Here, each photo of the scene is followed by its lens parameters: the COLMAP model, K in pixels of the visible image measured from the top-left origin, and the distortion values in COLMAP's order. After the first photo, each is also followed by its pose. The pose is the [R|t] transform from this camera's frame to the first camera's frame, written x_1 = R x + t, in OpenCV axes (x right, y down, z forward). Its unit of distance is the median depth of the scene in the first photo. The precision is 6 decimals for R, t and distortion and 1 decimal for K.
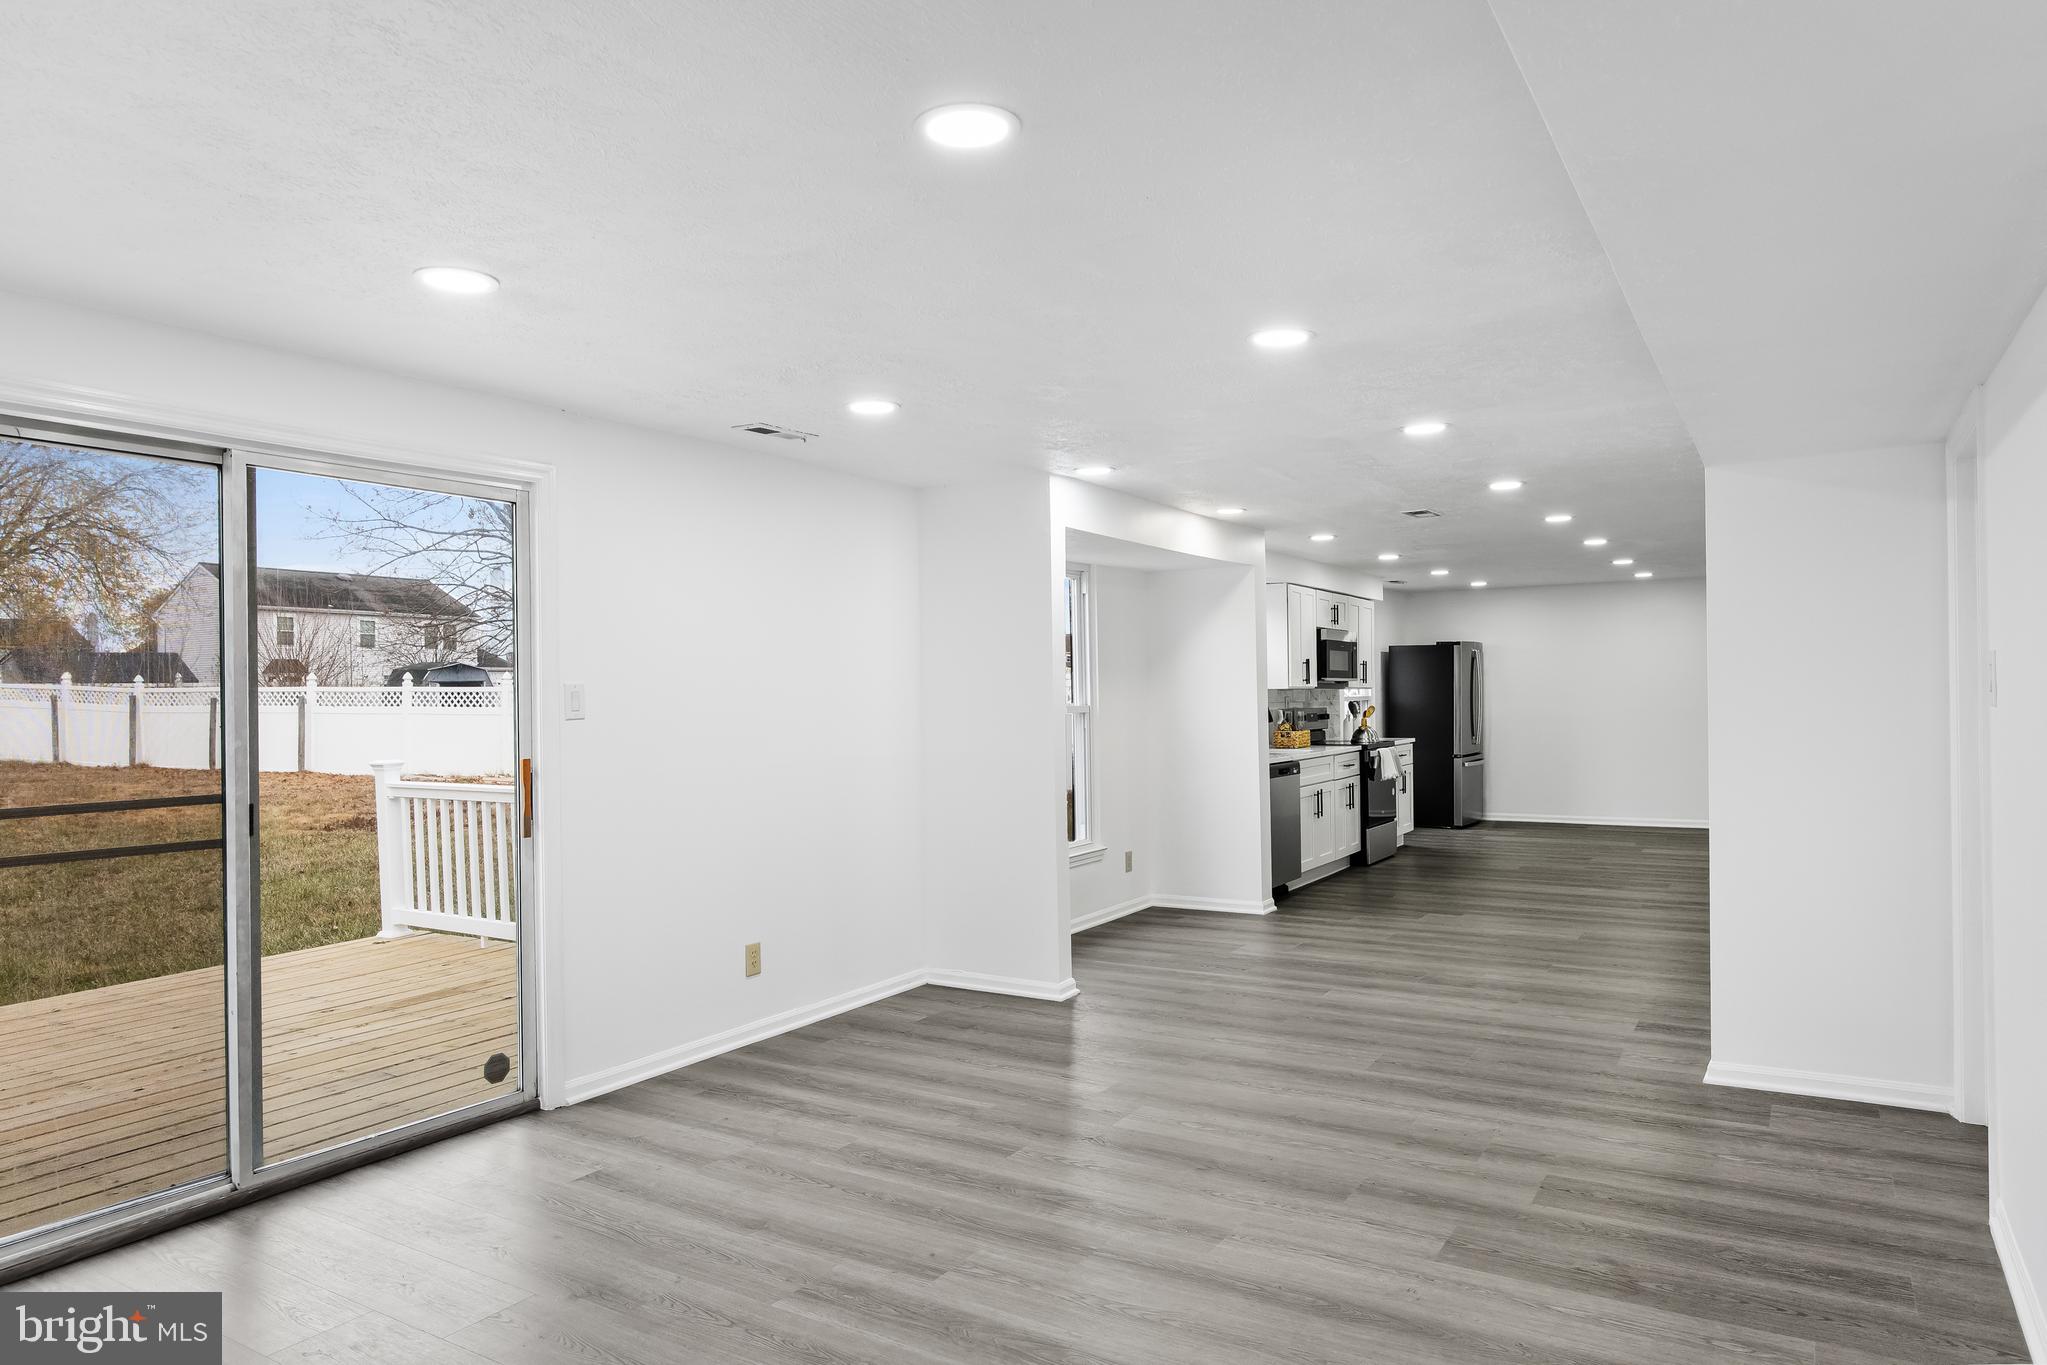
lens RADIAL K [[1318.5, 0, 1029.6], [0, 1318.5, 703.7], [0, 0, 1]] dist [0.003248, 0.001060]
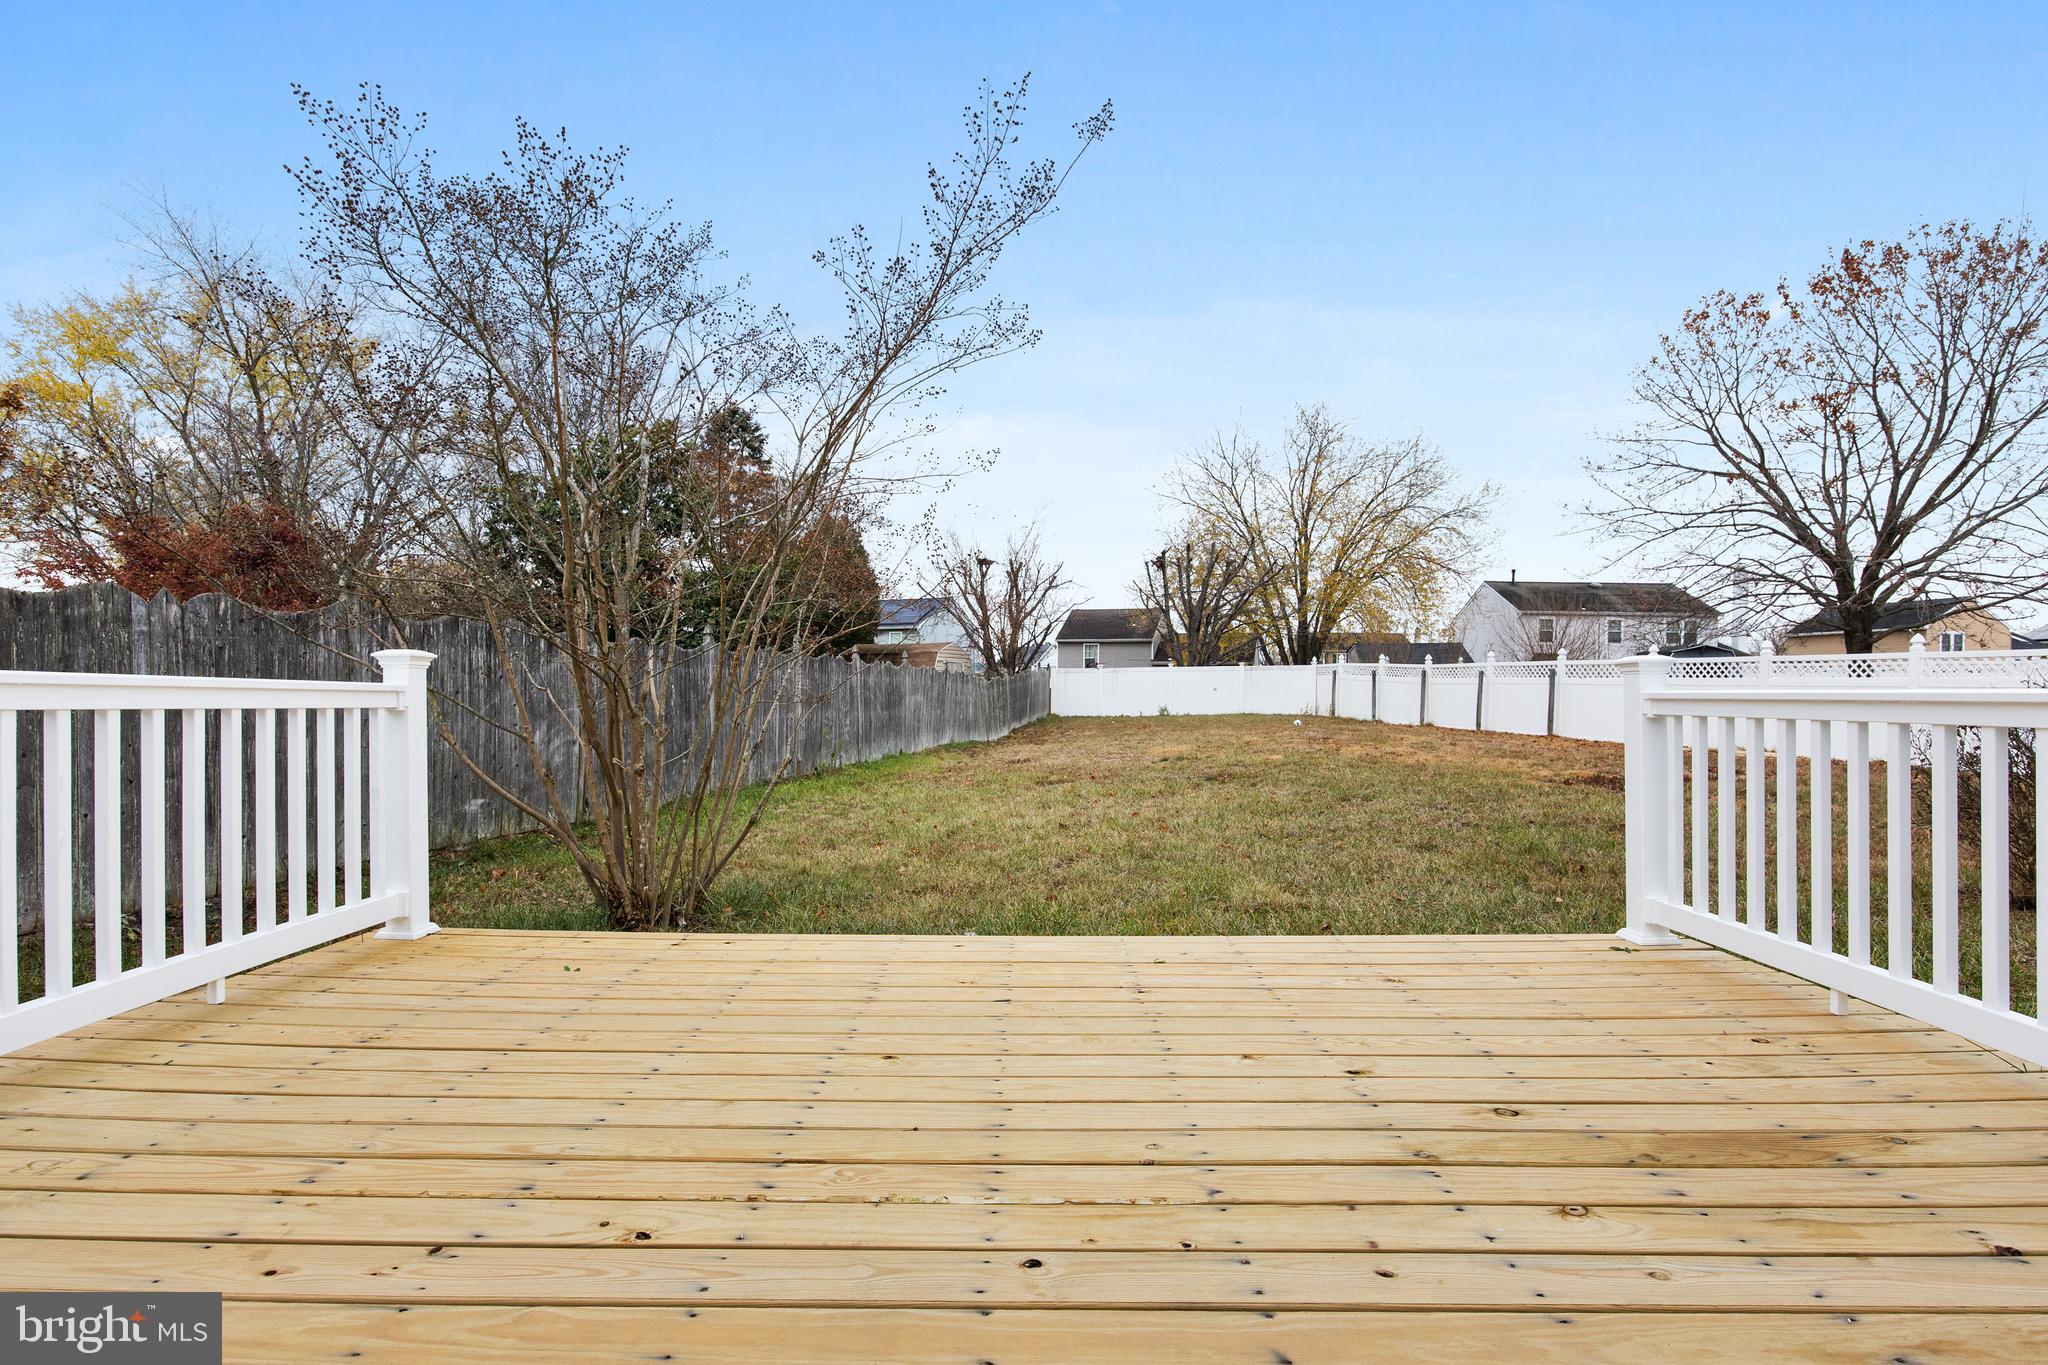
lens RADIAL K [[970.3, 0, 1014.3], [0, 970.3, 704.6], [0, 0, 1]] dist [-0.016064, -0.000553]
pose [[0.522996, 0.029100, -0.851838, -0.074552], [-0.026332, 0.999492, 0.017978, 0.018916], [0.851928, 0.013028, 0.523496, 0.148980]]
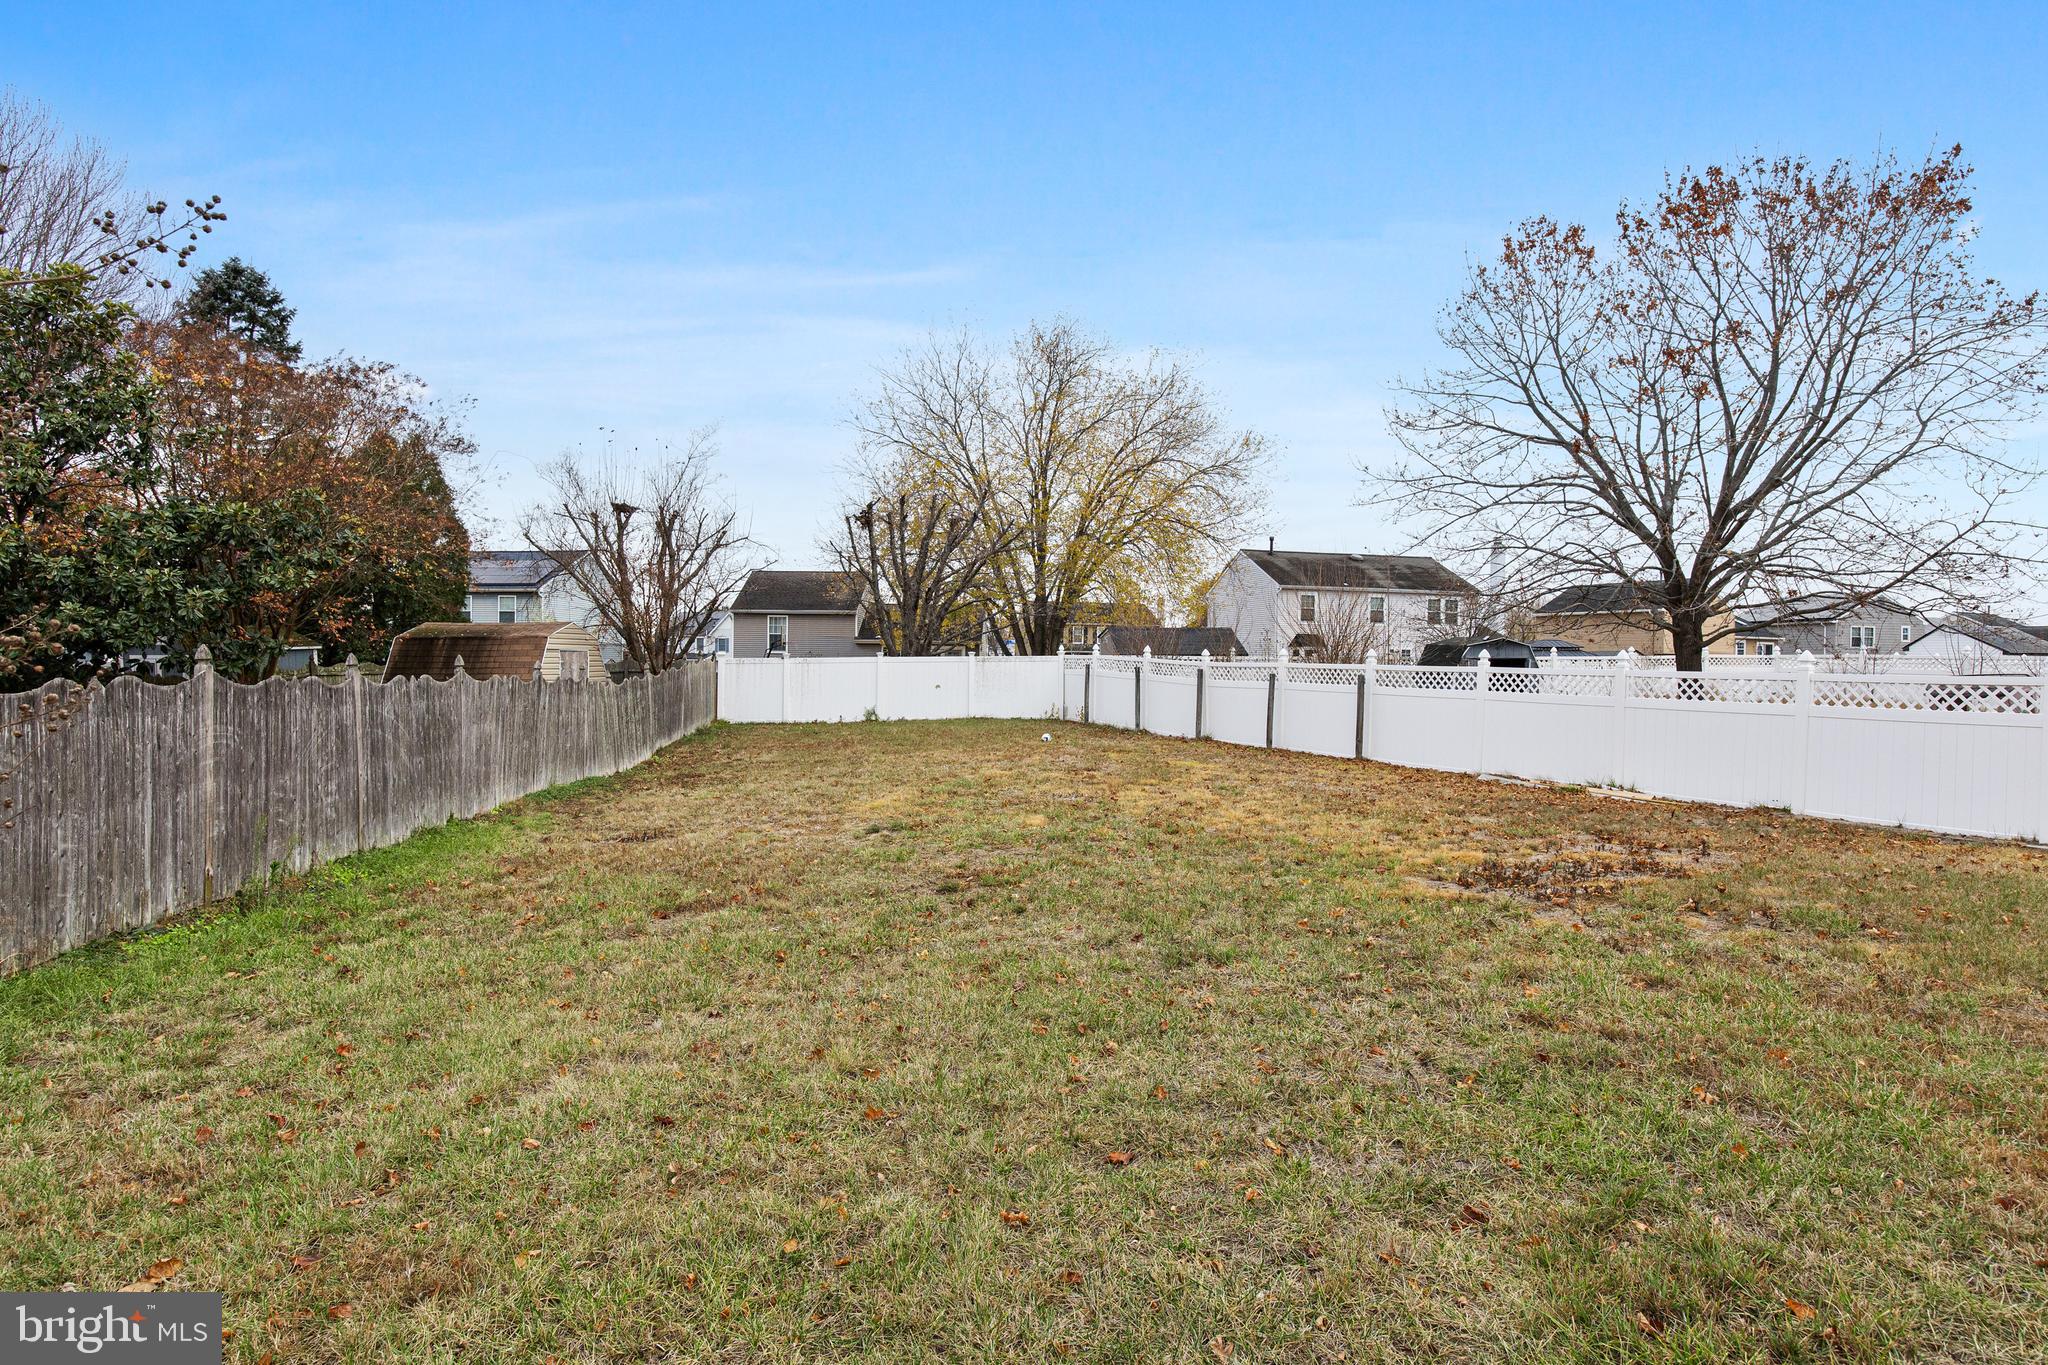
lens RADIAL K [[1129.0, 0, 1029.4], [0, 1129.0, 676.8], [0, 0, 1]] dist [-0.006716, 0.000049]
pose [[0.746692, 0.026334, -0.664648, -0.179268], [-0.023881, 0.999633, 0.012778, -0.007344], [0.664741, 0.006331, 0.747047, 0.236539]]
